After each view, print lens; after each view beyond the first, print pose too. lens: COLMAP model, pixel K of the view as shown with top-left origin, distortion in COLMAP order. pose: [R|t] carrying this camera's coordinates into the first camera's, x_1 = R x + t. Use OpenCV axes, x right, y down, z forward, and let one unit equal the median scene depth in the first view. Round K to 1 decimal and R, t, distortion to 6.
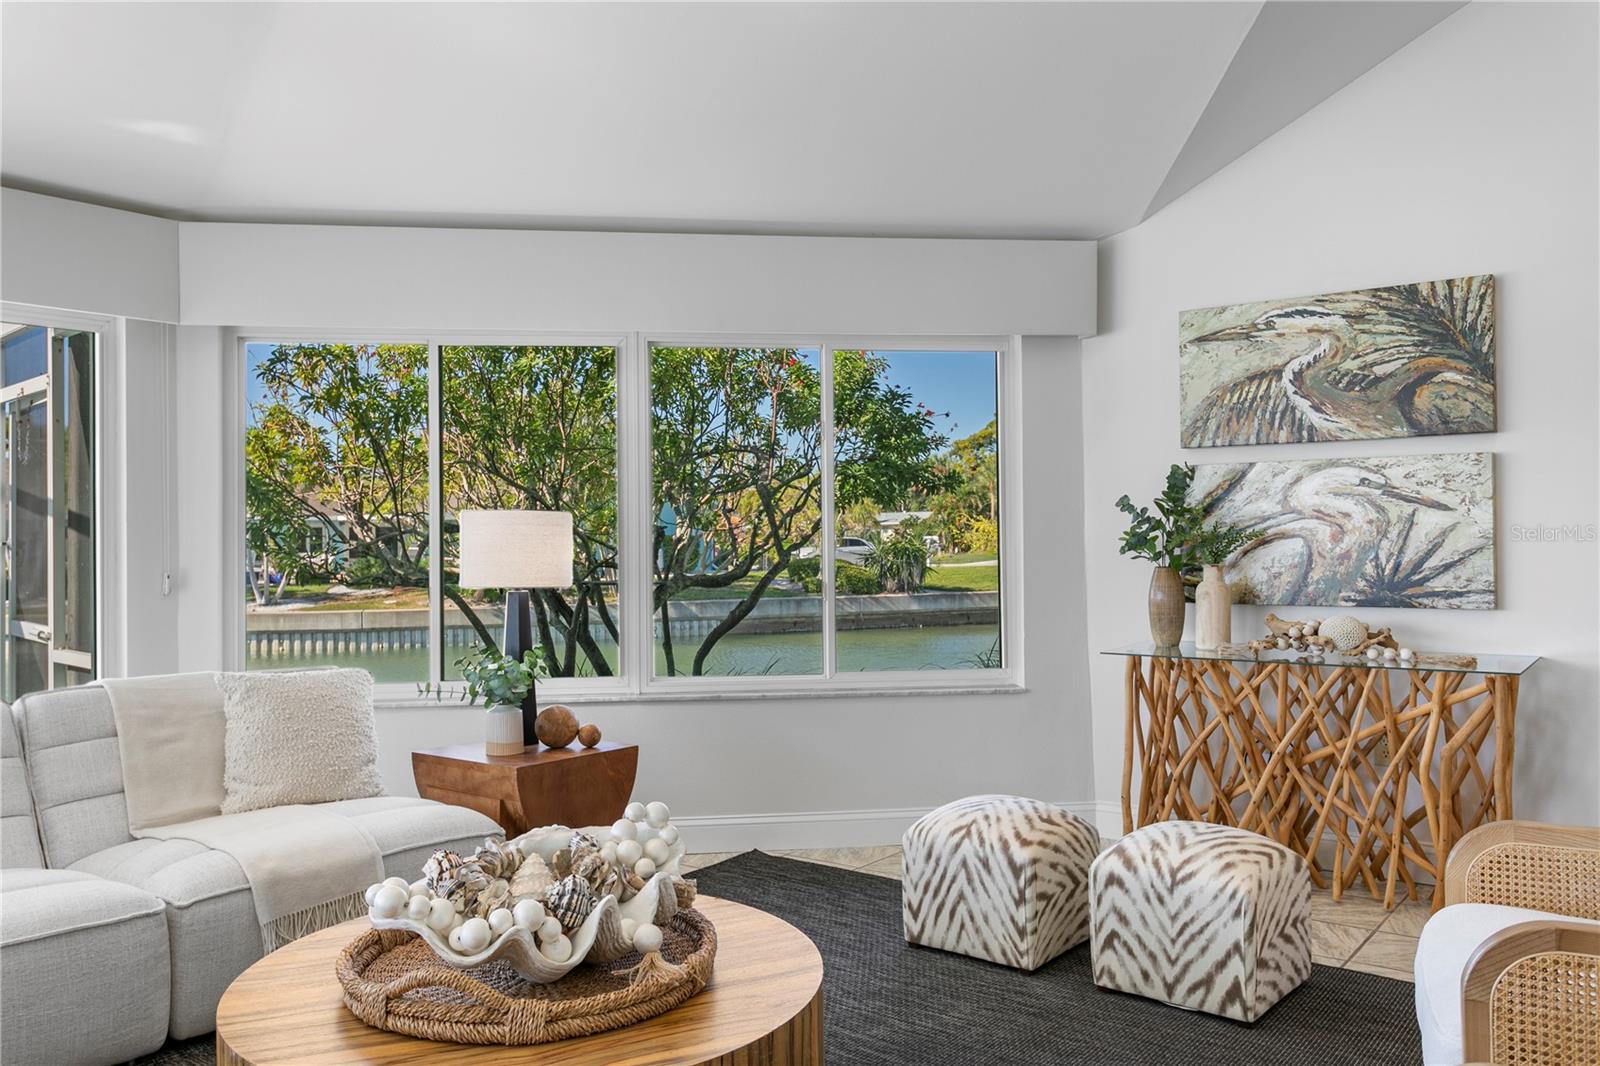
lens RADIAL K [[1265.0, 0, 781.1], [0, 1265.0, 529.4], [0, 0, 1]] dist [0.009557, -0.000178]
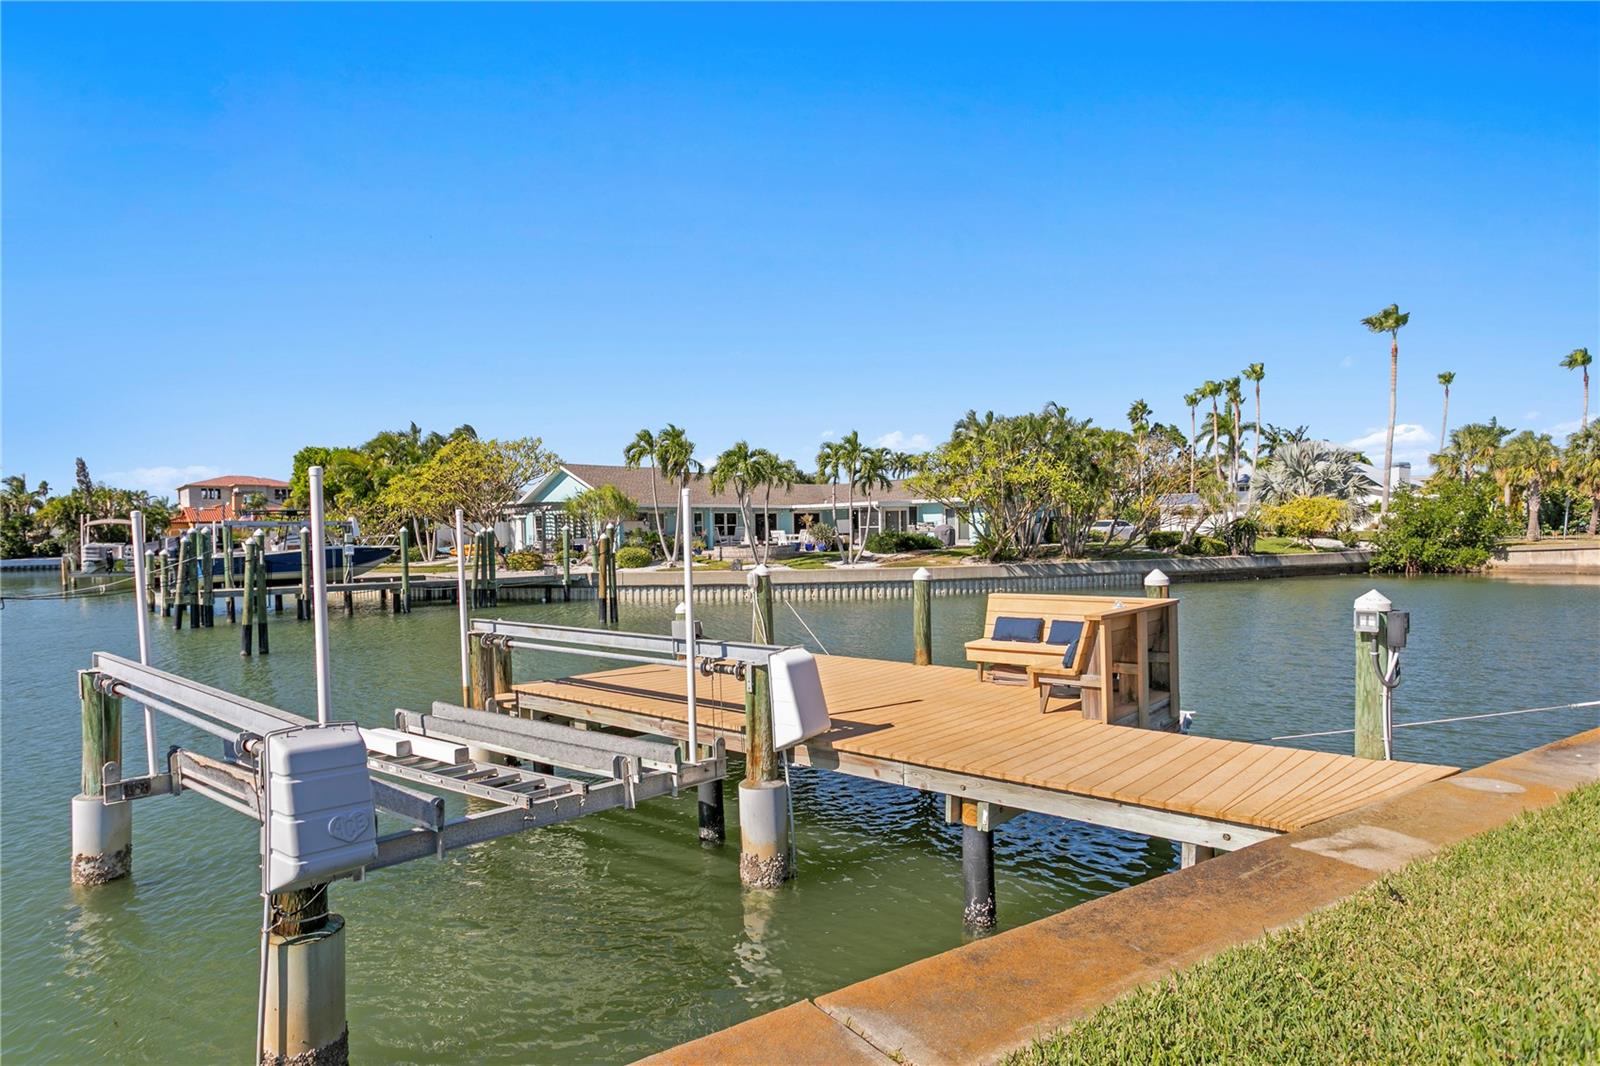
lens RADIAL K [[910.6, 0, 783.2], [0, 910.6, 533.9], [0, 0, 1]] dist [-0.004690, -0.000254]
pose [[0.999840, -0.006227, 0.016797, -4.328083], [0.006103, 0.999954, 0.007425, 0.151688], [-0.016842, -0.007322, 0.999831, -0.209534]]
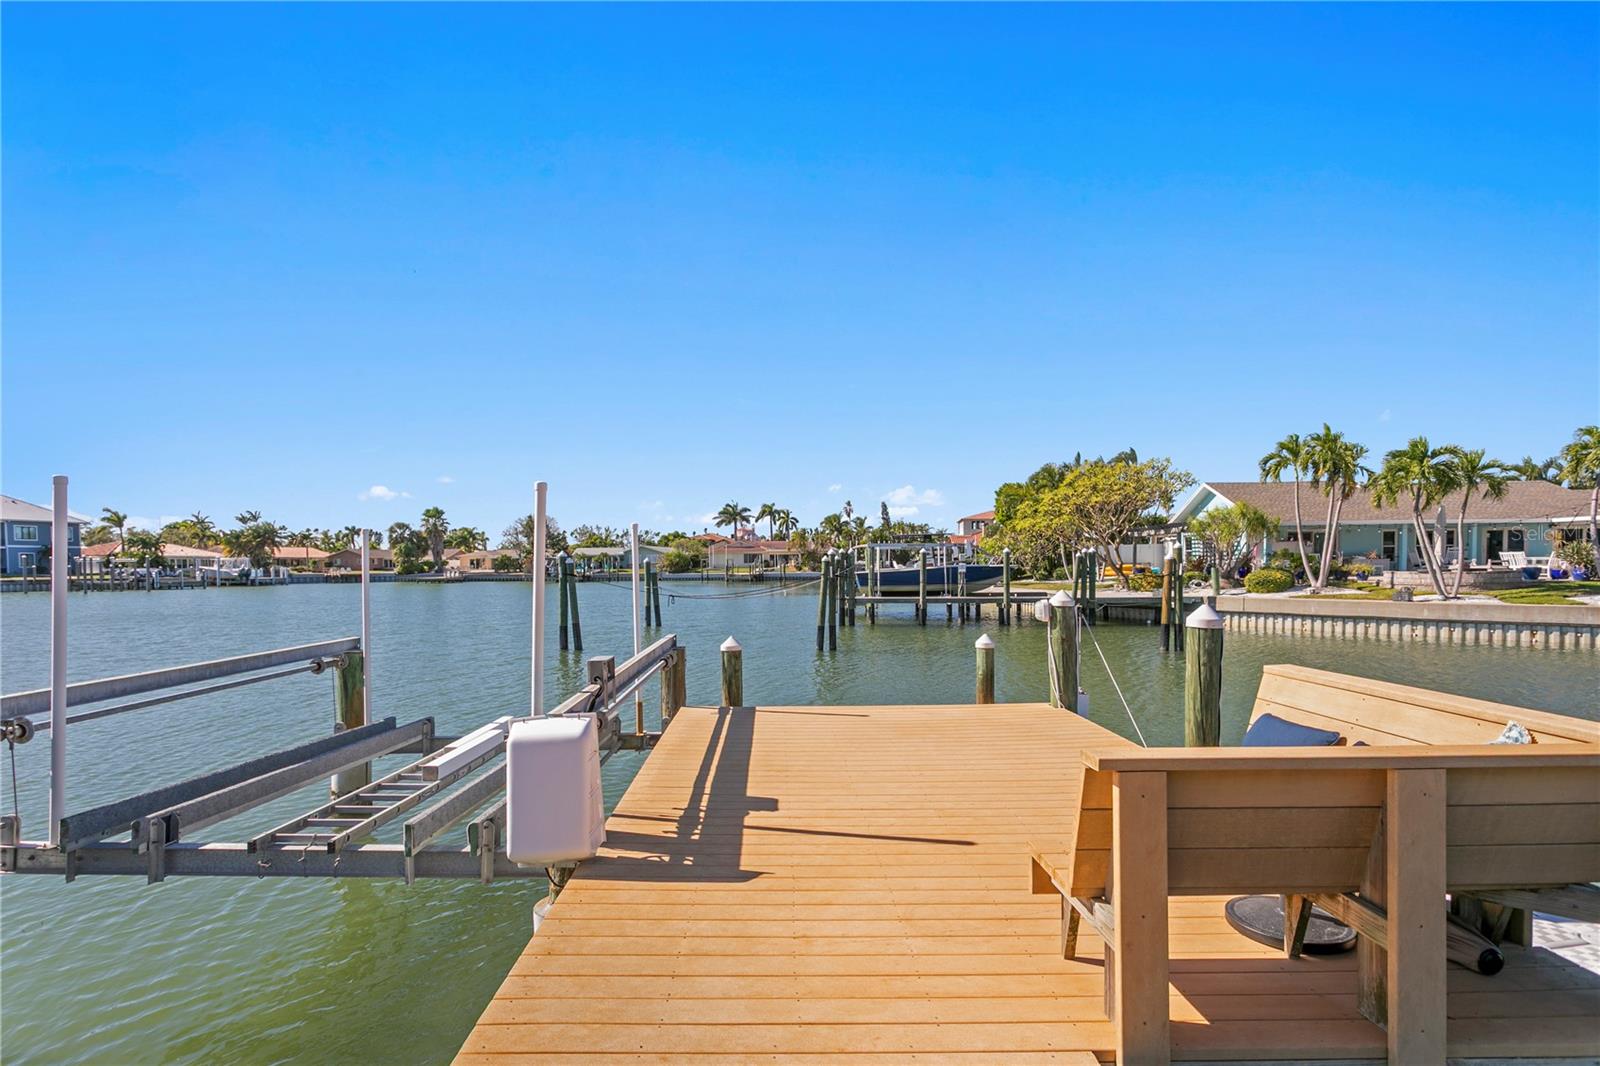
lens RADIAL K [[778.8, 0, 783.4], [0, 778.8, 582.1], [0, 0, 1]] dist [0.002452, 0.000424]
pose [[0.677441, 0.021443, -0.735264, -3.458028], [0.006045, 0.999379, 0.034716, 0.182554], [0.735552, -0.027963, 0.676891, 0.978688]]
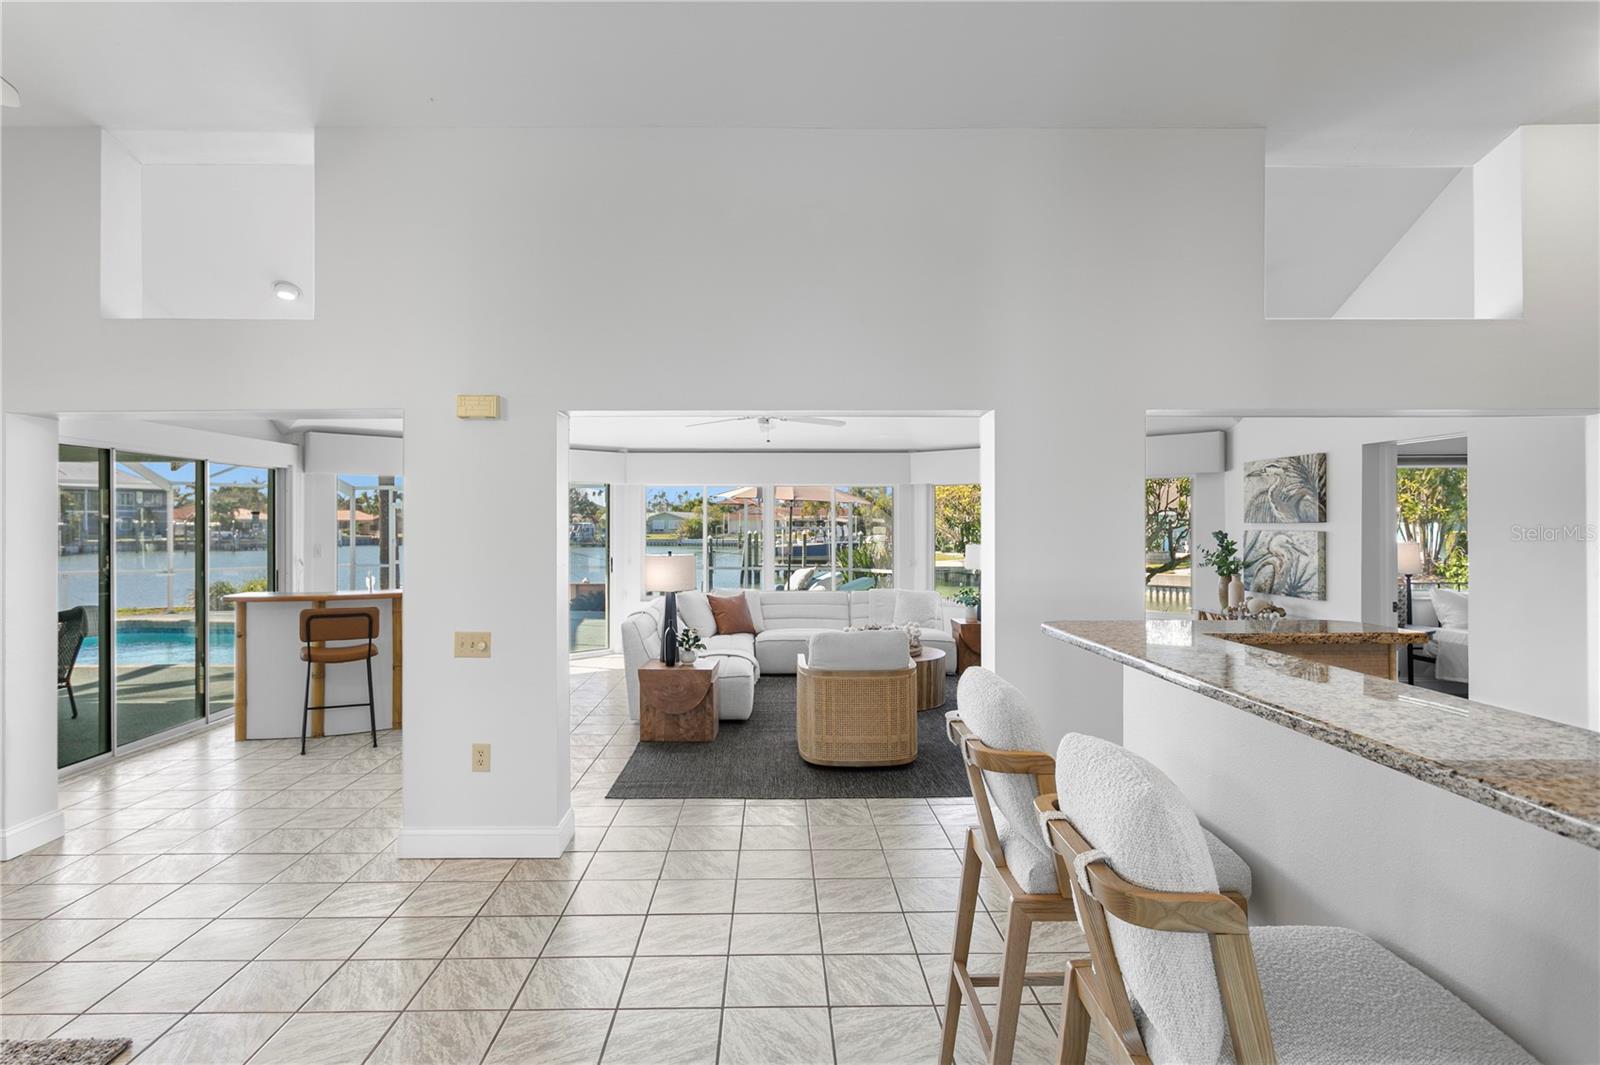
lens RADIAL K [[882.2, 0, 777.4], [0, 882.2, 530.0], [0, 0, 1]] dist [-0.003380, -0.000859]
pose [[0.614474, 0.014087, -0.788811, 1.172158], [-0.000513, 0.999847, 0.017457, -0.087505], [0.788937, -0.010322, 0.614387, -0.711016]]
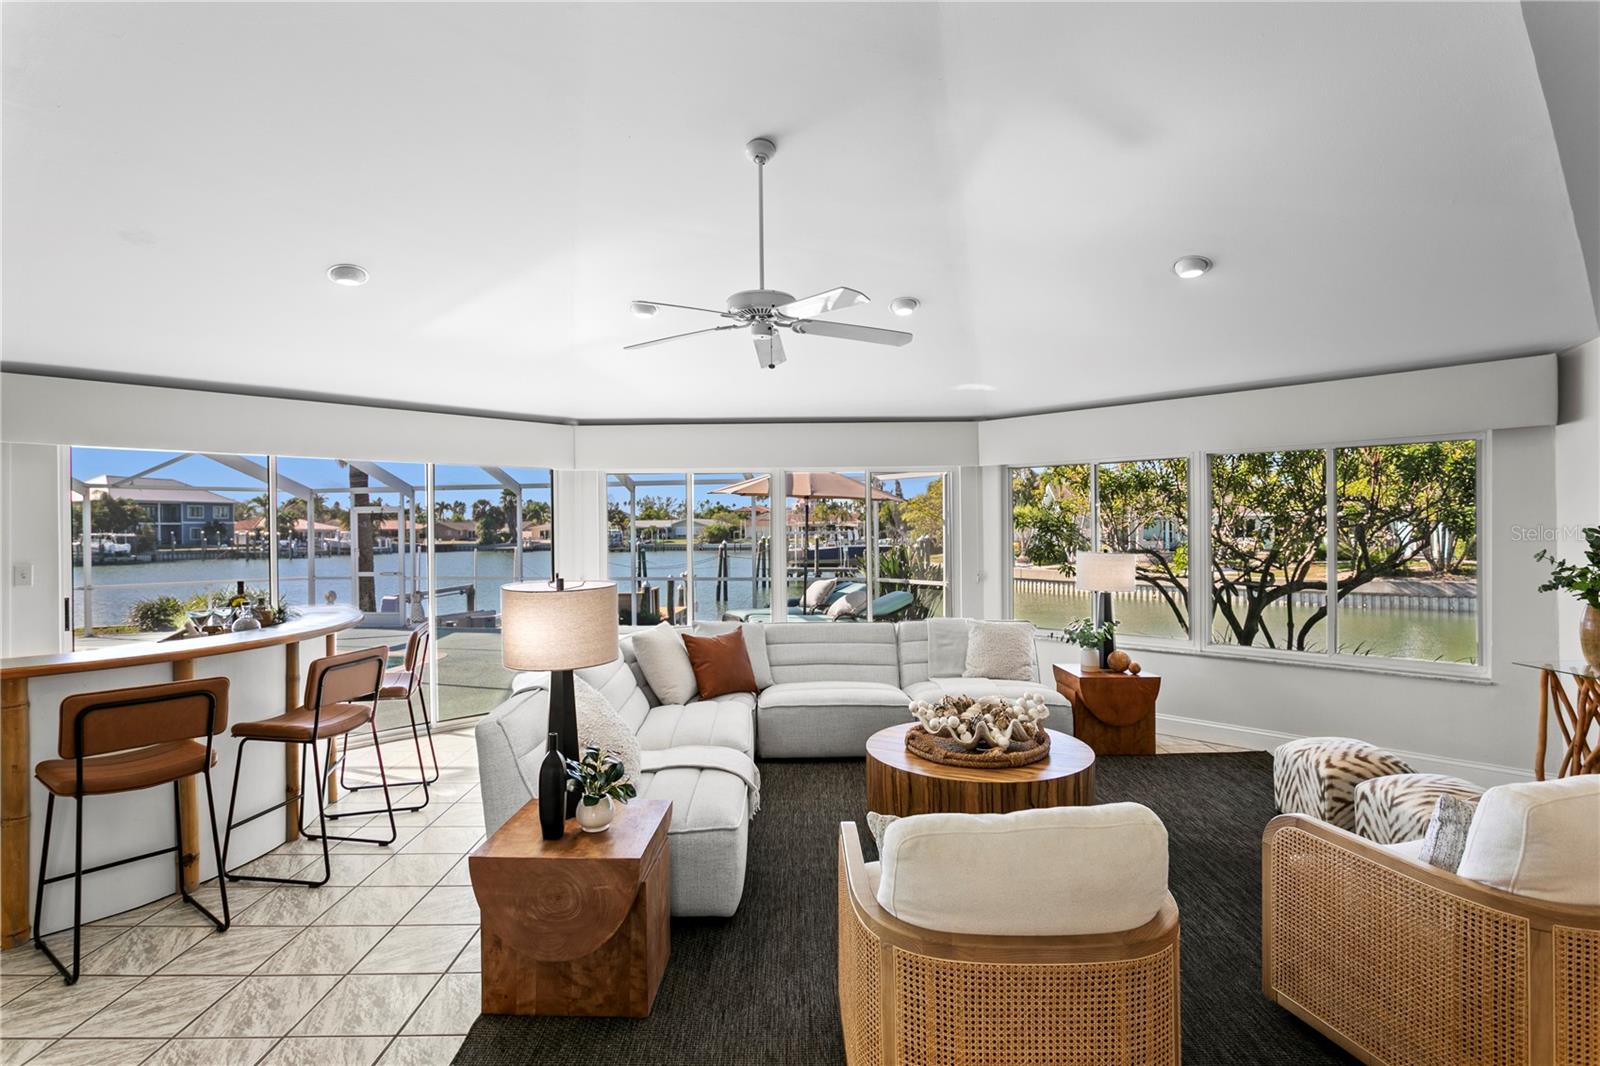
lens RADIAL K [[788.5, 0, 781.7], [0, 788.5, 529.7], [0, 0, 1]] dist [-0.005739, 0.001392]
pose [[0.605855, 0.003407, -0.795568, 0.476182], [0.008655, 0.999903, 0.010873, -0.068392], [0.795528, -0.013473, 0.605767, -0.168991]]
